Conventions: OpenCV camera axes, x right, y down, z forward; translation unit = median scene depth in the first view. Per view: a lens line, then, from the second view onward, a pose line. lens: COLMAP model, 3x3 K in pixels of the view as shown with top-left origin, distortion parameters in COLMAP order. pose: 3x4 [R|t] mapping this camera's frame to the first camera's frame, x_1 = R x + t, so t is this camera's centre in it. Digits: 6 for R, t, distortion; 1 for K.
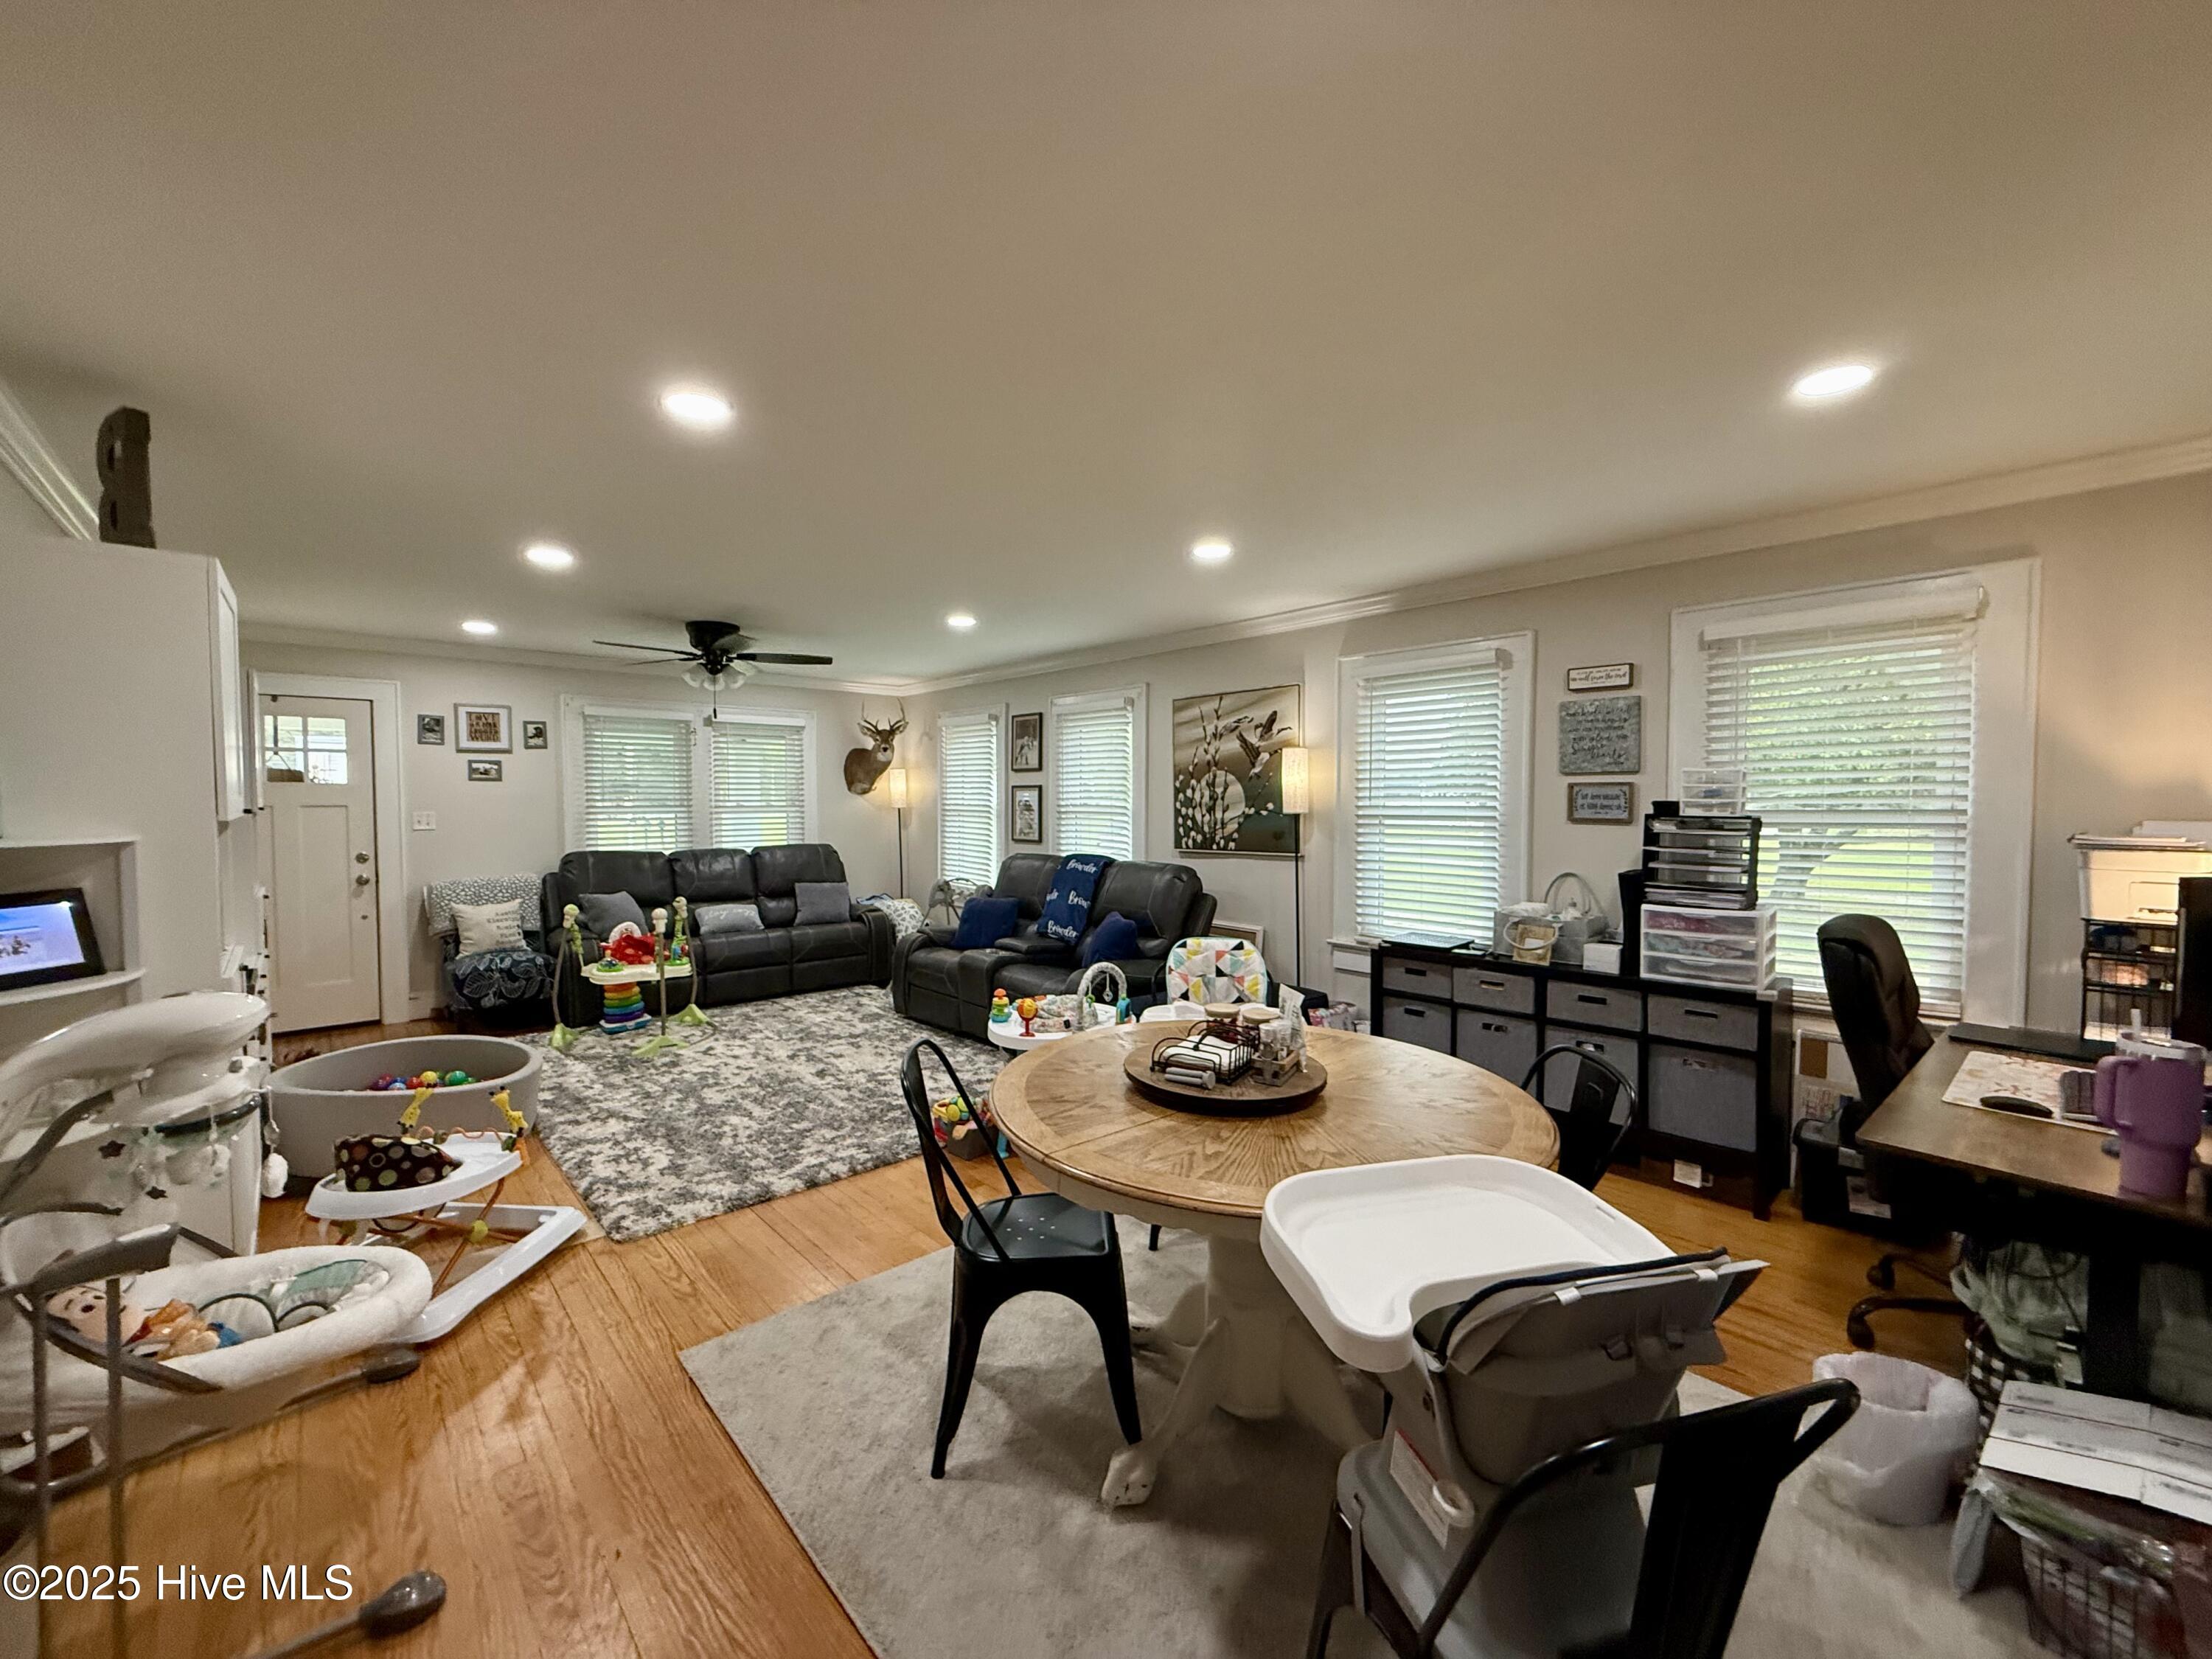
lens RADIAL K [[880.2, 0, 1100.5], [0, 880.2, 828.9], [0, 0, 1]] dist [-0.000301, -0.000297]
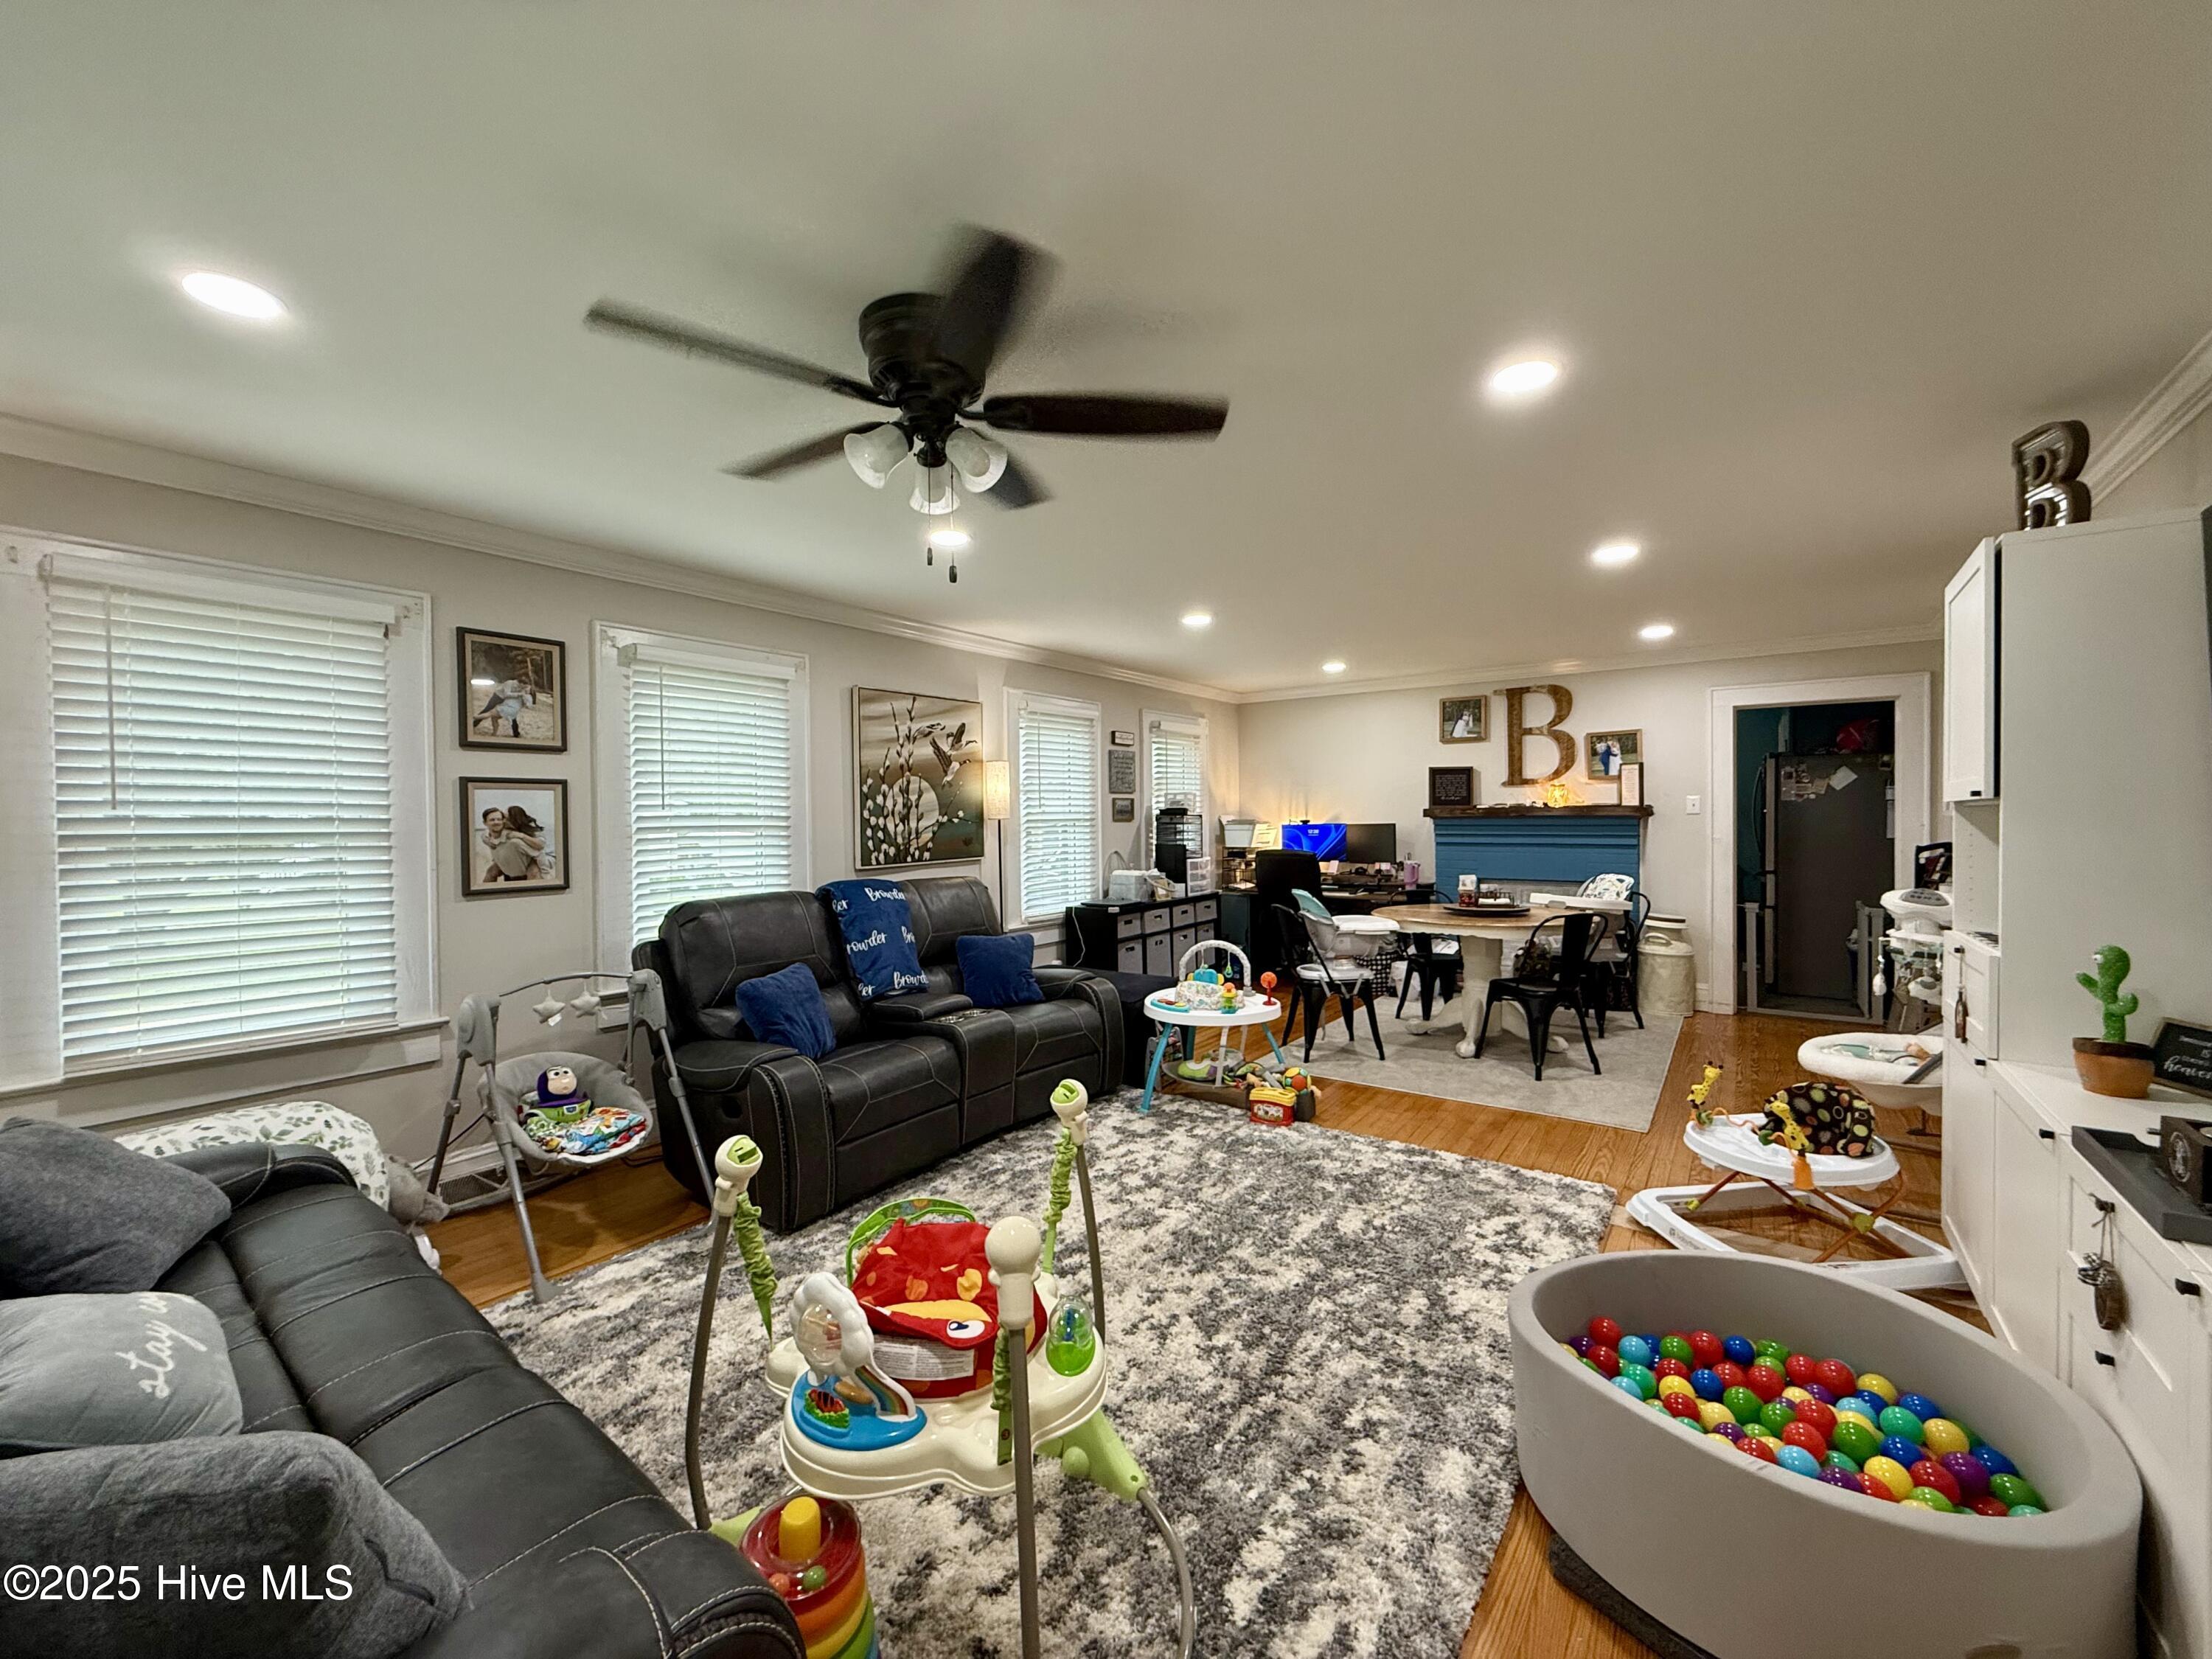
lens RADIAL K [[880.2, 0, 1100.5], [0, 880.2, 828.9], [0, 0, 1]] dist [-0.000301, -0.000297]
pose [[-0.198741, -0.010629, 0.979994, -0.821483], [0.045498, 0.998763, 0.020059, -0.020689], [-0.978995, 0.048574, -0.198012, 1.002927]]
